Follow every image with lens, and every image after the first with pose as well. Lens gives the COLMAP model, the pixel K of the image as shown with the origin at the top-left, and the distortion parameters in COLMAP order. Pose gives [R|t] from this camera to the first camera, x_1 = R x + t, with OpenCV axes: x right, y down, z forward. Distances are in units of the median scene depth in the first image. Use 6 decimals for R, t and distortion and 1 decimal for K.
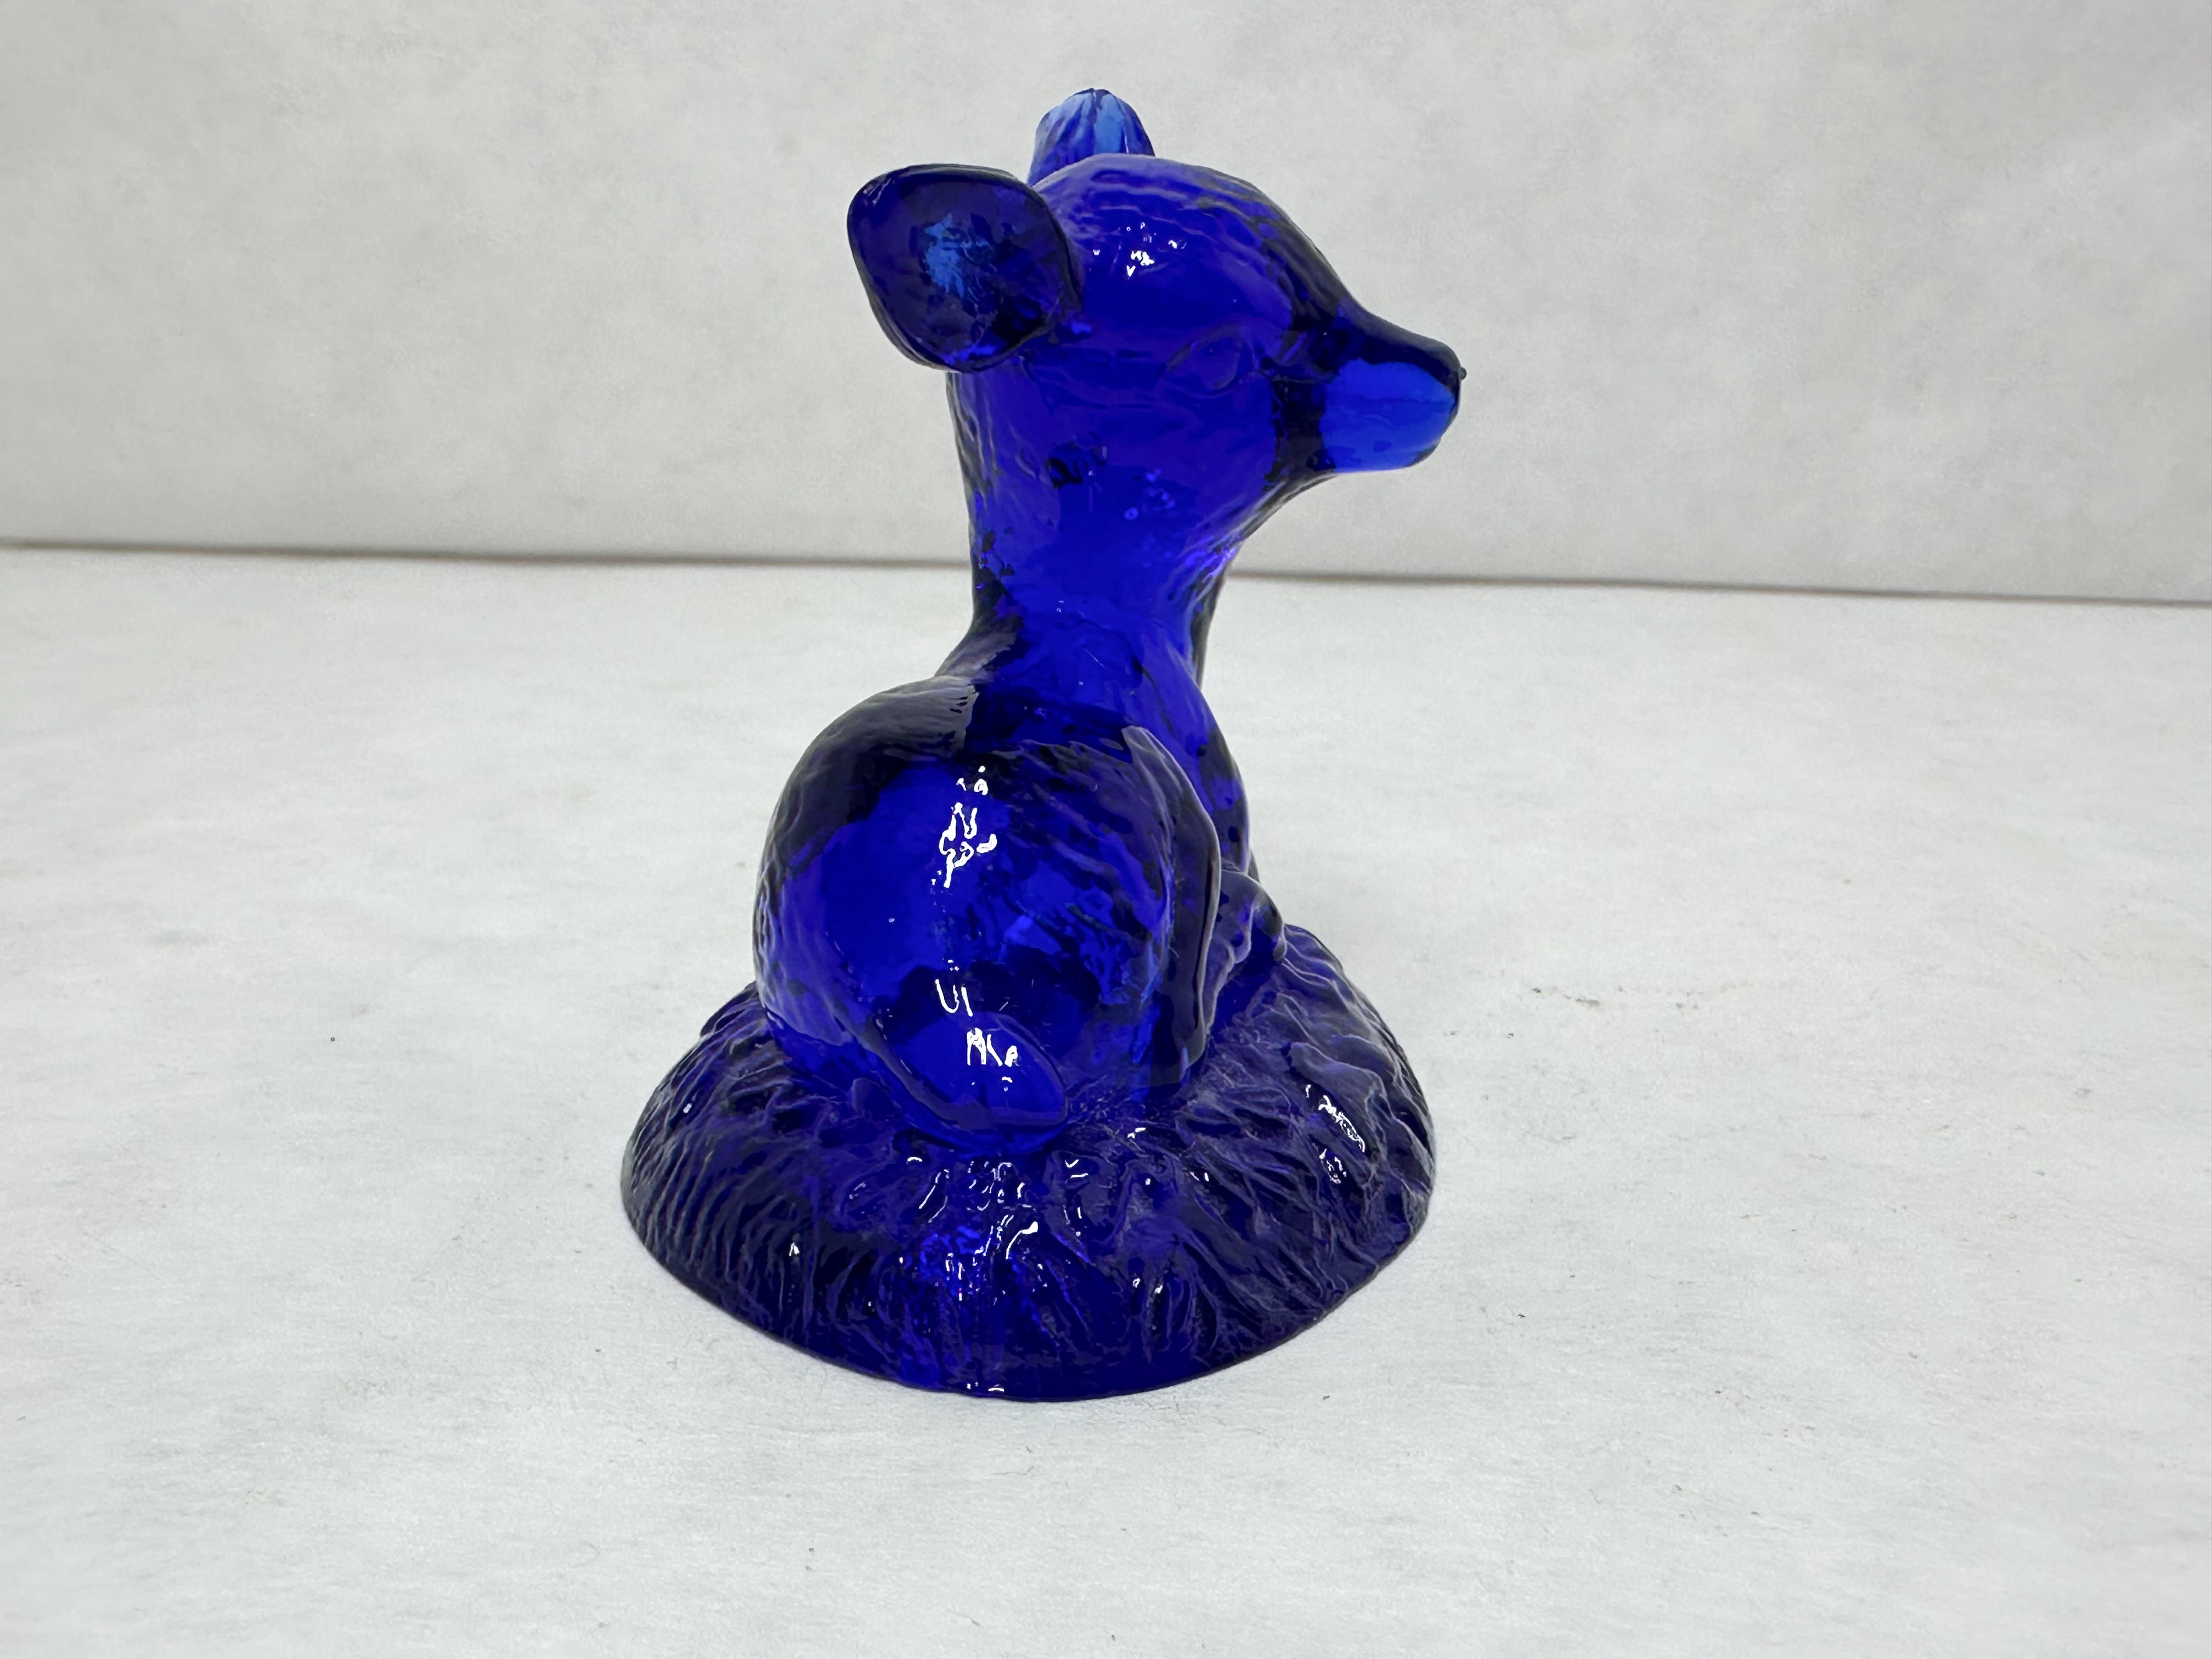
lens RADIAL K [[2193.3, 0, 1074.6], [0, 2193.3, 891.6], [0, 0, 1]] dist [0.030025, 0.000000]
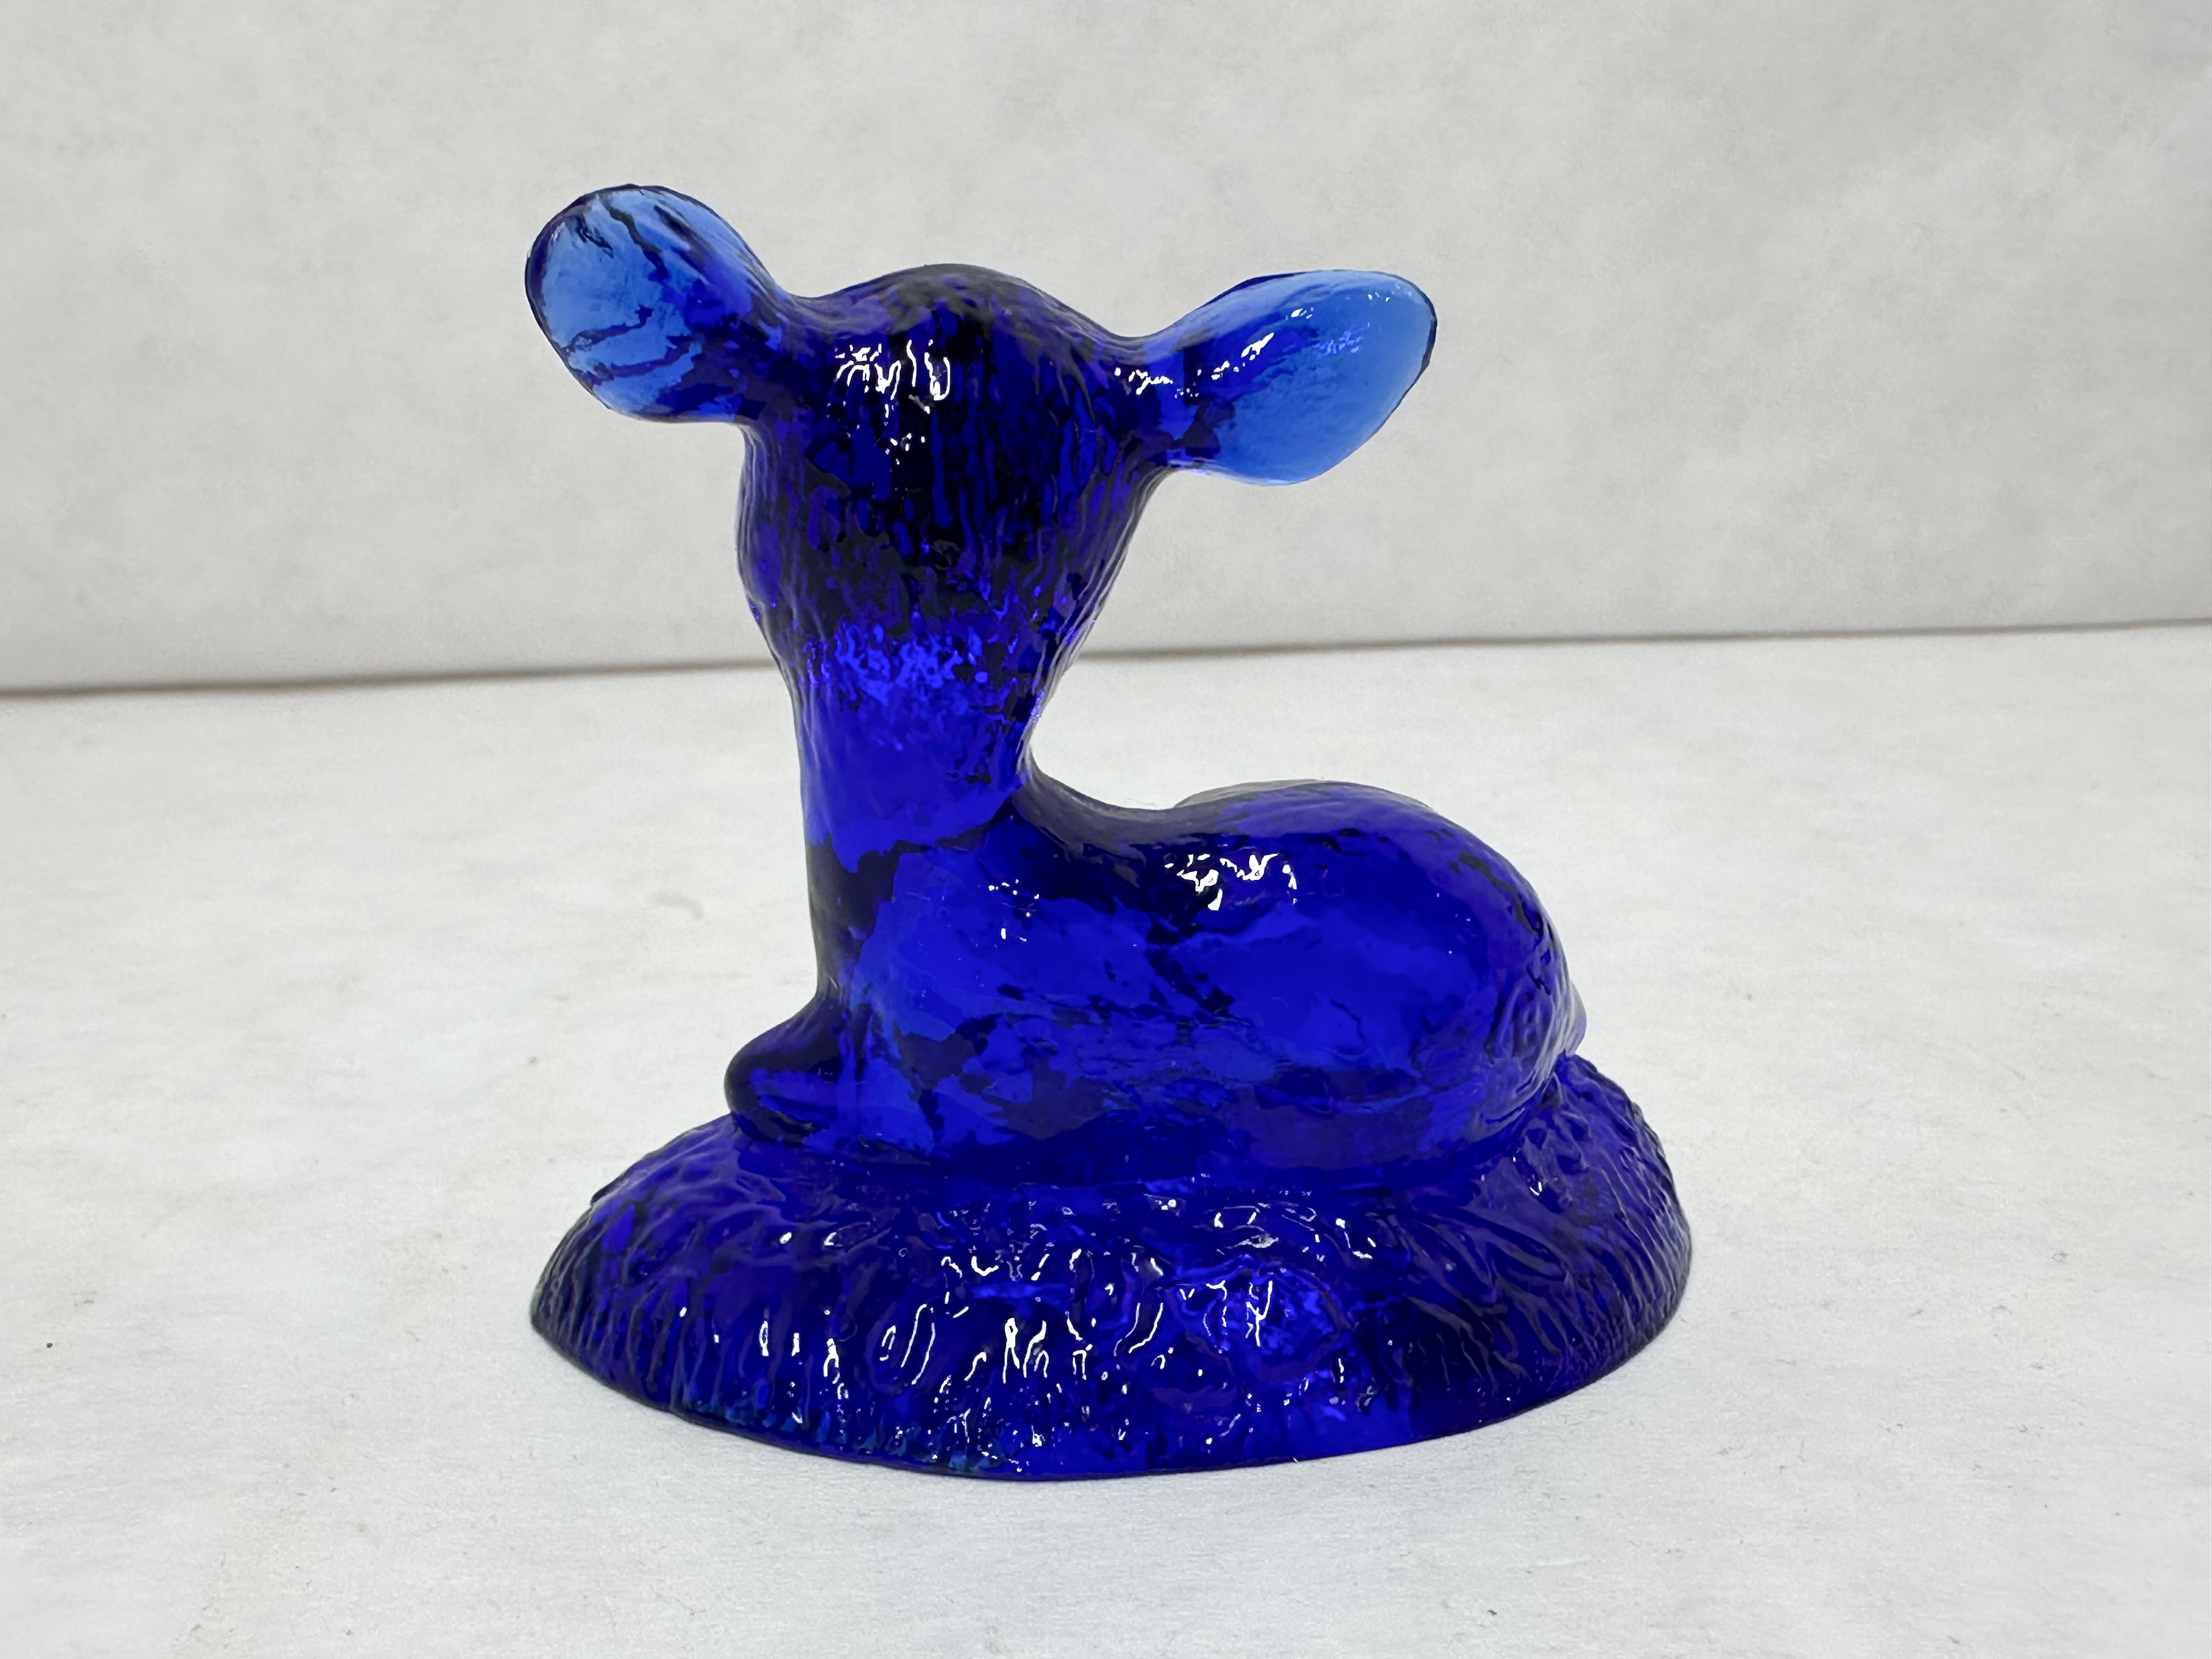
lens RADIAL K [[2193.3, 0, 1045.7], [0, 2193.3, 905.7], [0, 0, 1]] dist [0.030025, 0.000000]
pose [[0.995007, -0.071041, 0.070101, -0.004048], [0.071881, 0.997368, -0.009537, -0.058047], [-0.069239, 0.014529, 0.997494, 0.112715]]
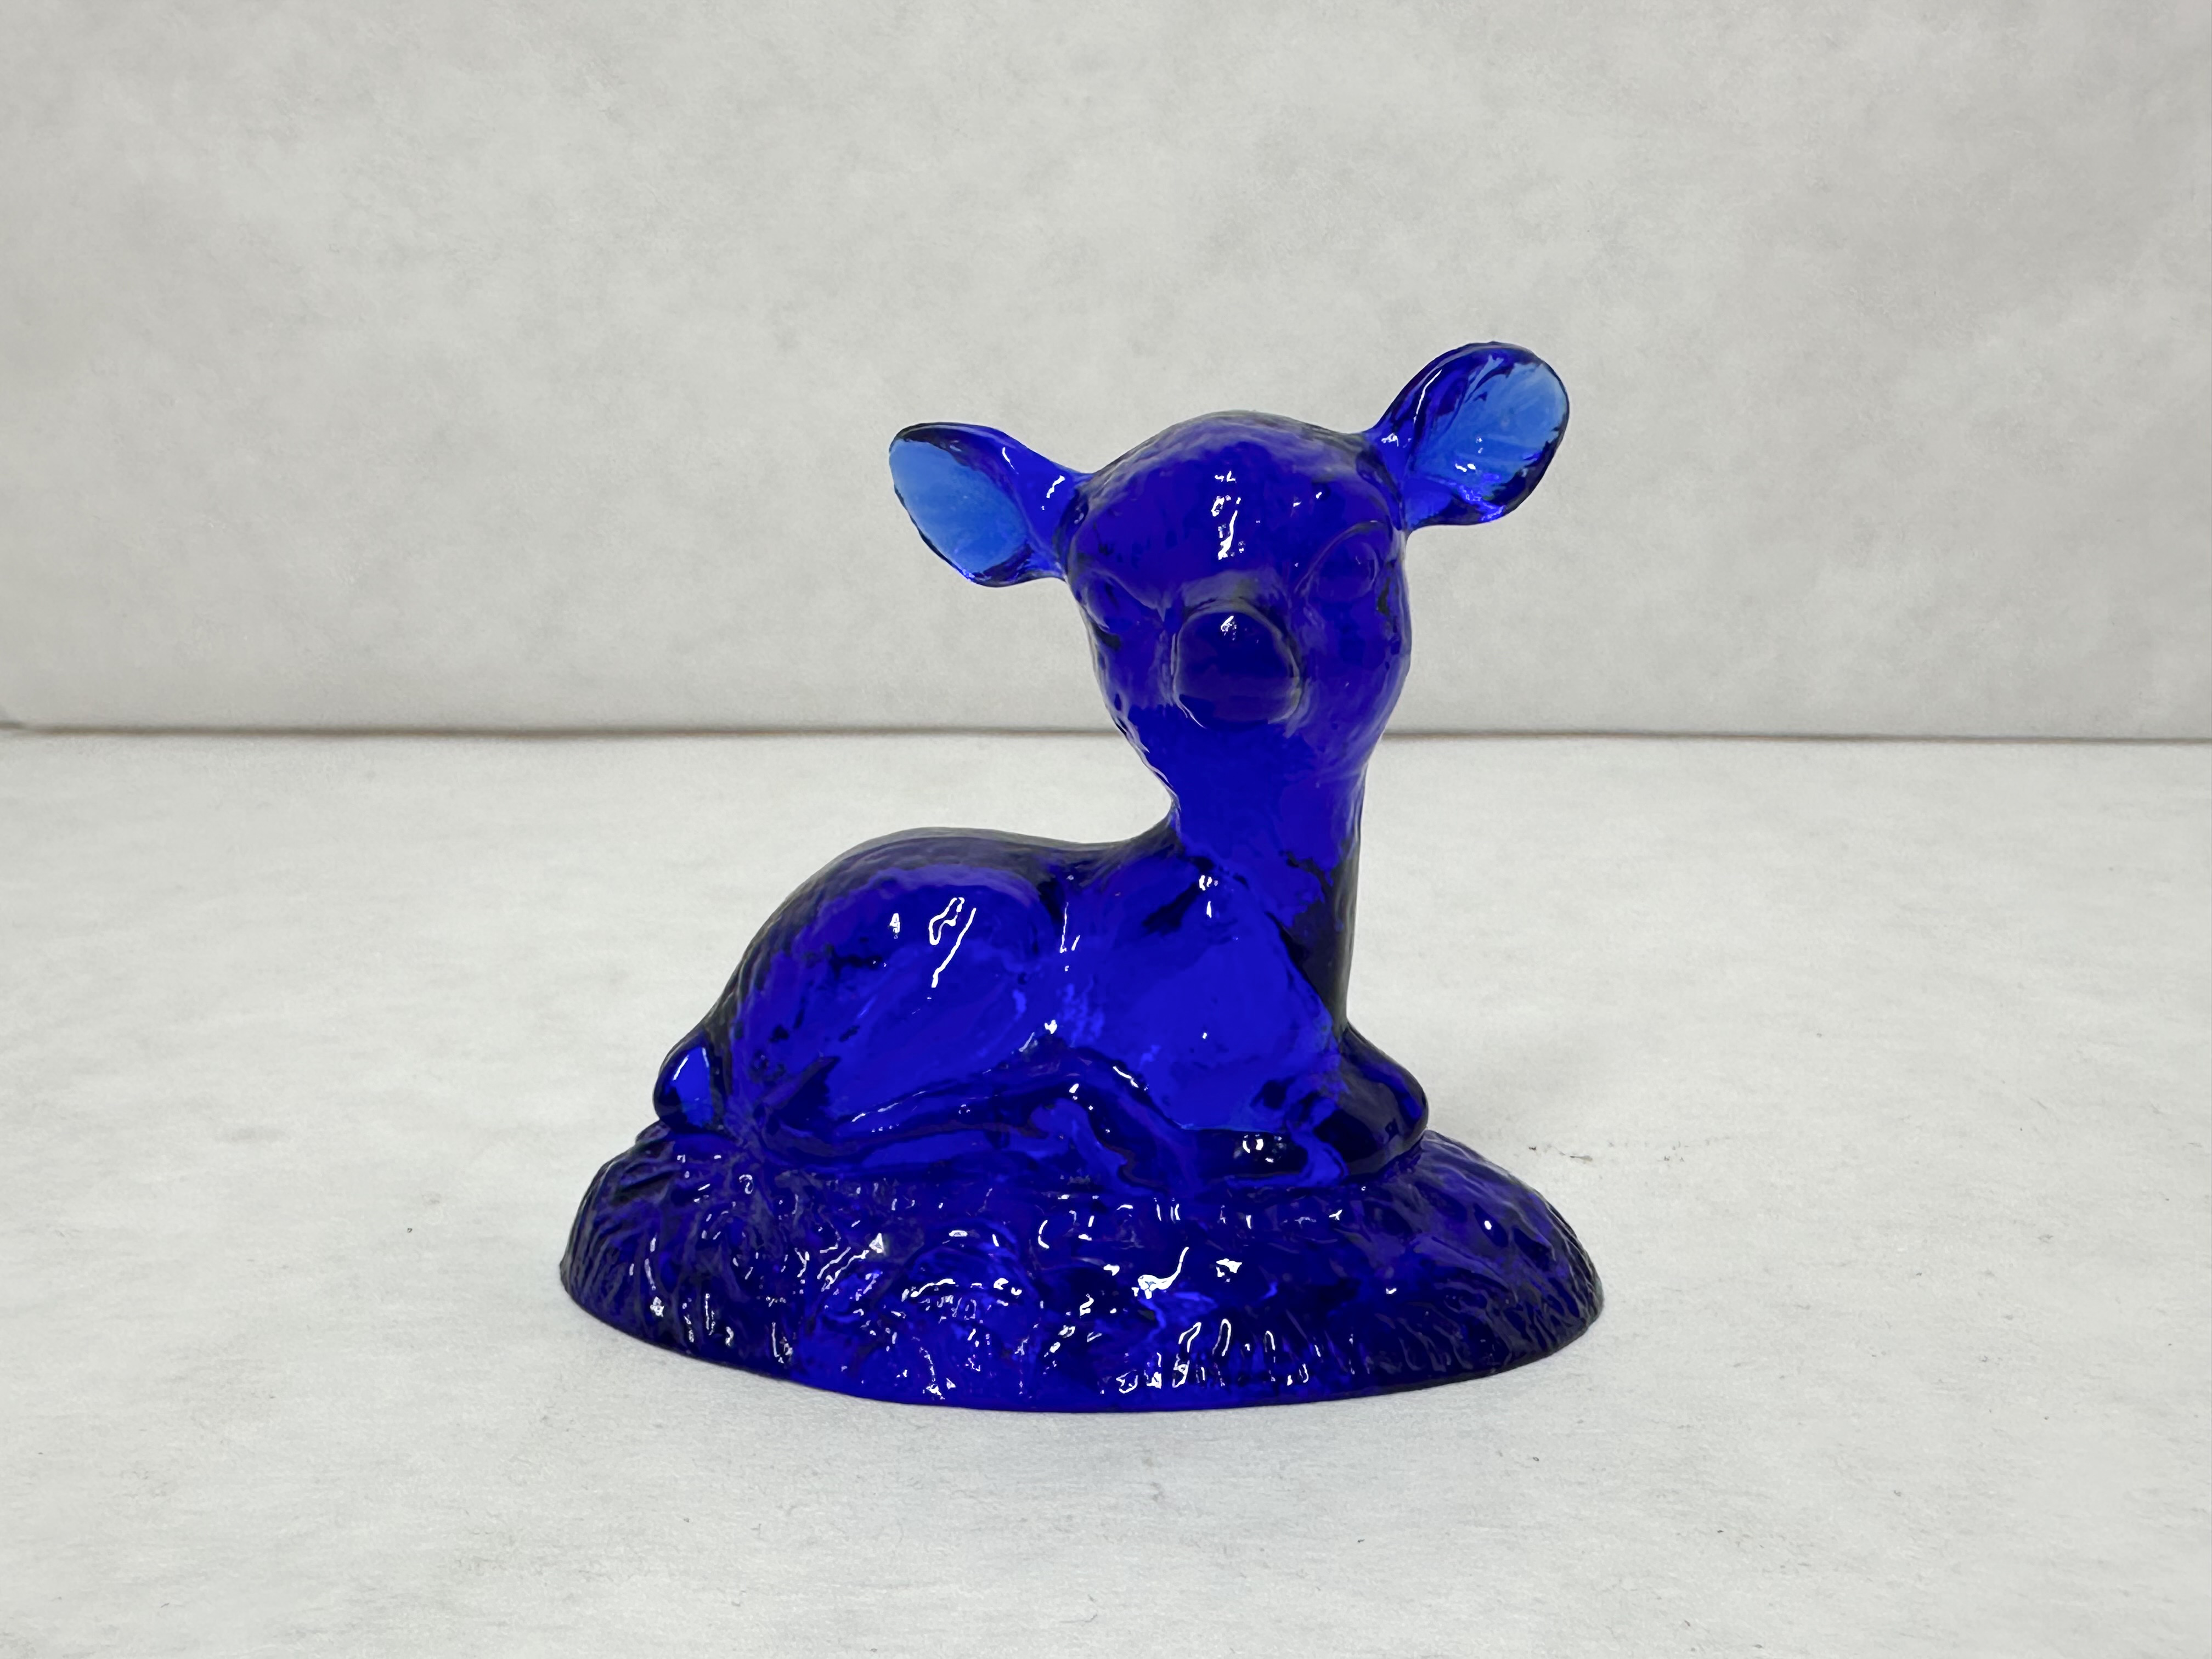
lens RADIAL K [[2193.3, 0, 1082.6], [0, 2193.3, 893.6], [0, 0, 1]] dist [0.030025, 0.000000]
pose [[0.999568, -0.026484, 0.012731, -0.018215], [0.027186, 0.997910, -0.058622, -0.020635], [-0.011152, 0.058943, 0.998199, -0.067937]]
